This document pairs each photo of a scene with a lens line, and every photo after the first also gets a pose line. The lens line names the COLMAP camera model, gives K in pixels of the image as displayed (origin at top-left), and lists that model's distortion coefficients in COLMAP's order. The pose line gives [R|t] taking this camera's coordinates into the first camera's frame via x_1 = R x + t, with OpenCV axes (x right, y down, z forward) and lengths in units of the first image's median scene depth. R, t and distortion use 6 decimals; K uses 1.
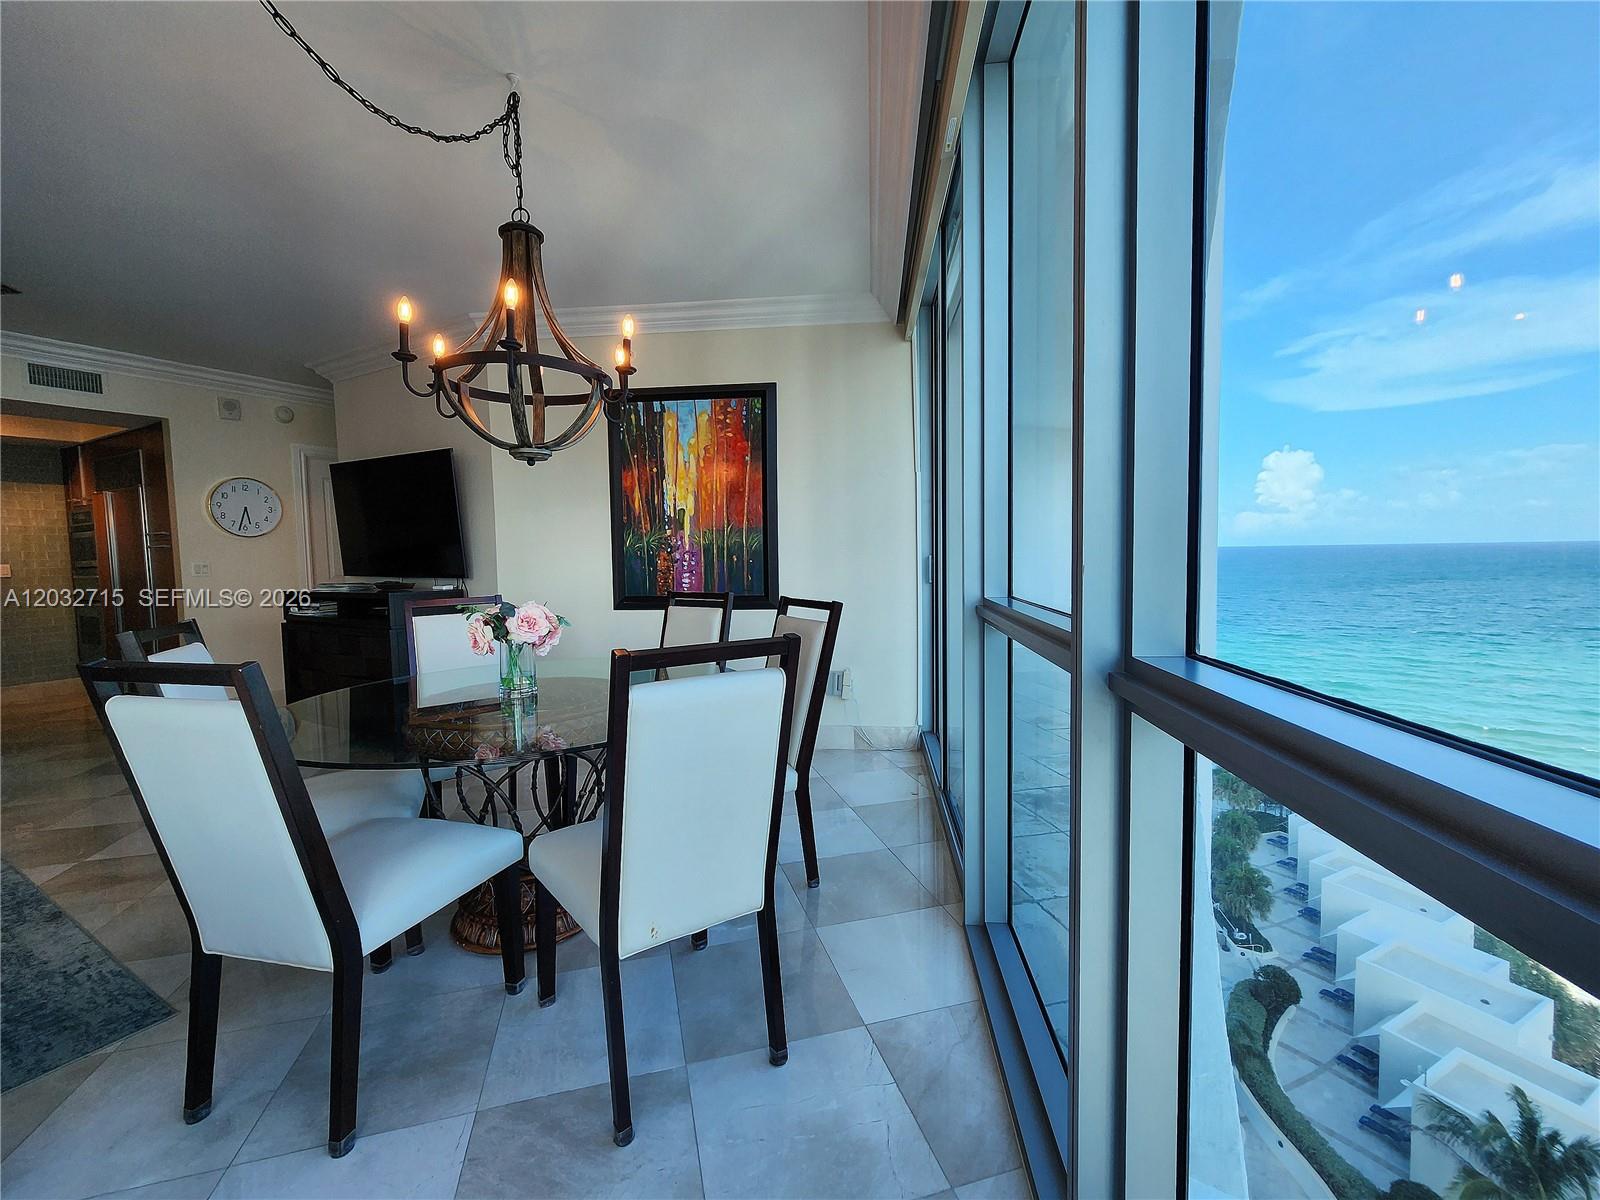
lens RADIAL K [[661.8, 0, 793.0], [0, 661.8, 596.3], [0, 0, 1]] dist [-0.002664, 0.002611]
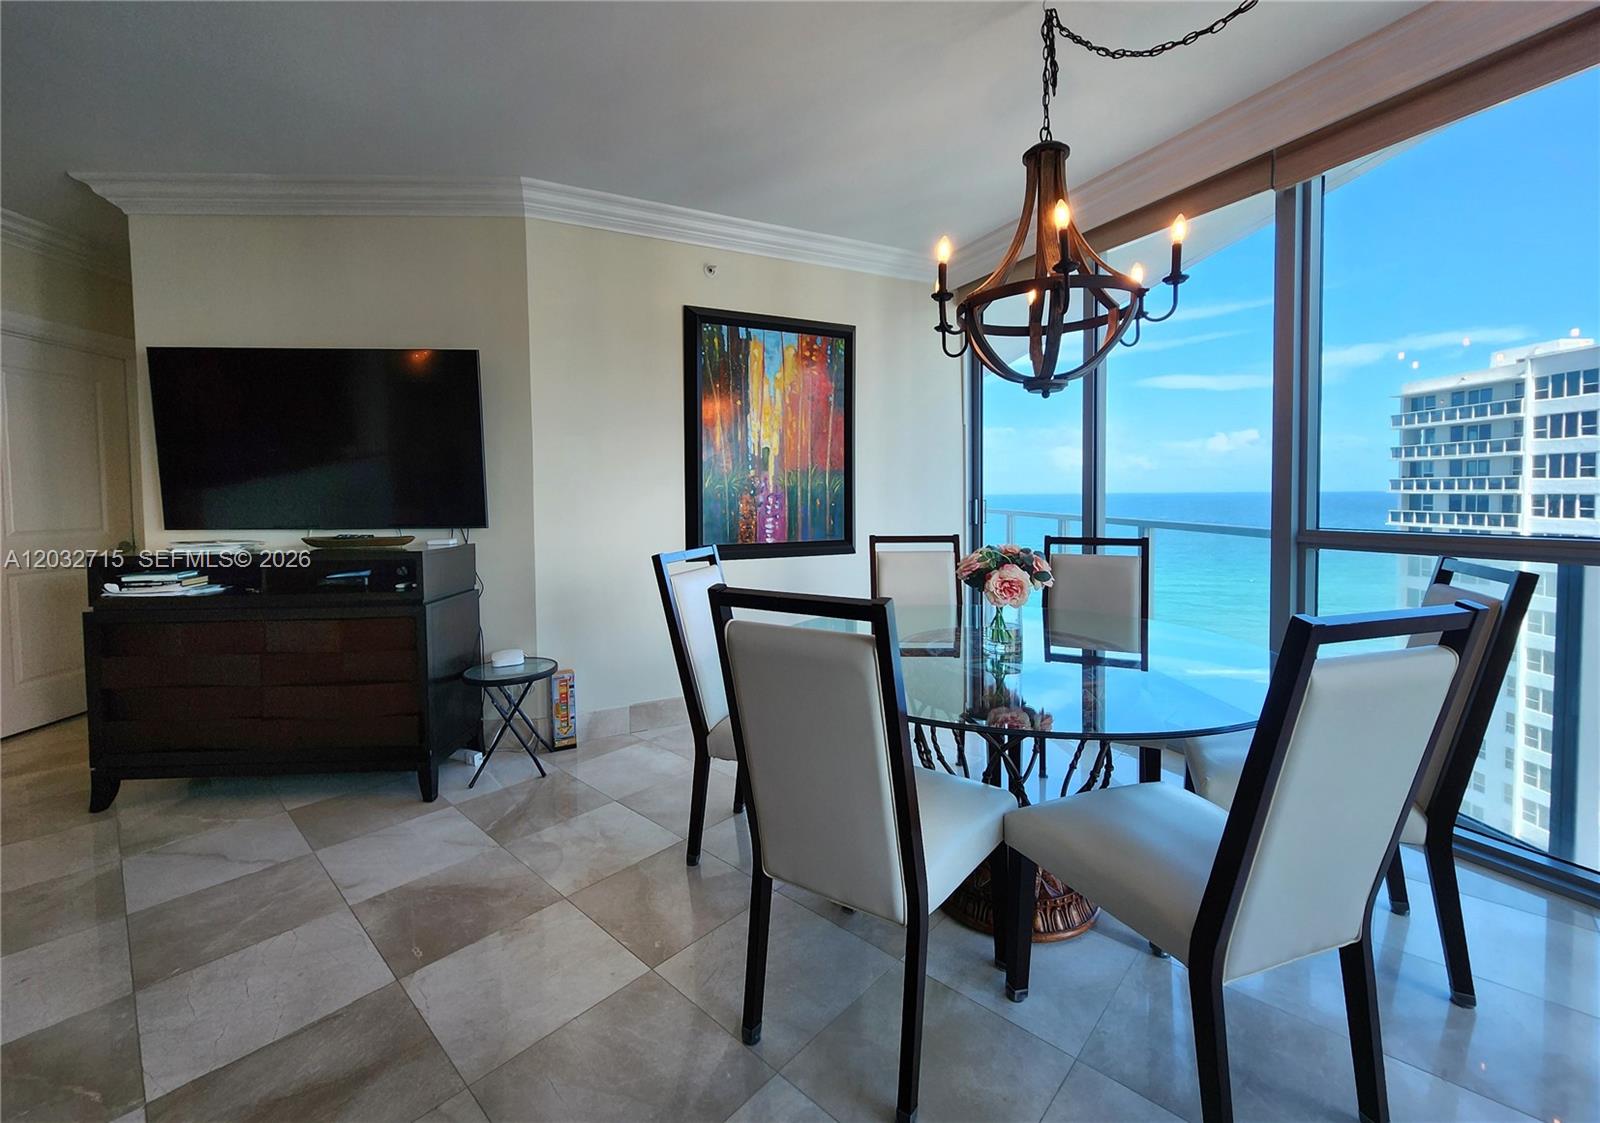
lens RADIAL K [[656.6, 0, 808.6], [0, 656.6, 521.1], [0, 0, 1]] dist [-0.000283, 0.000521]
pose [[0.852302, -0.012787, 0.522893, -0.596571], [0.028304, 0.999364, -0.021696, -0.009250], [-0.522283, 0.033292, 0.852122, 0.199749]]
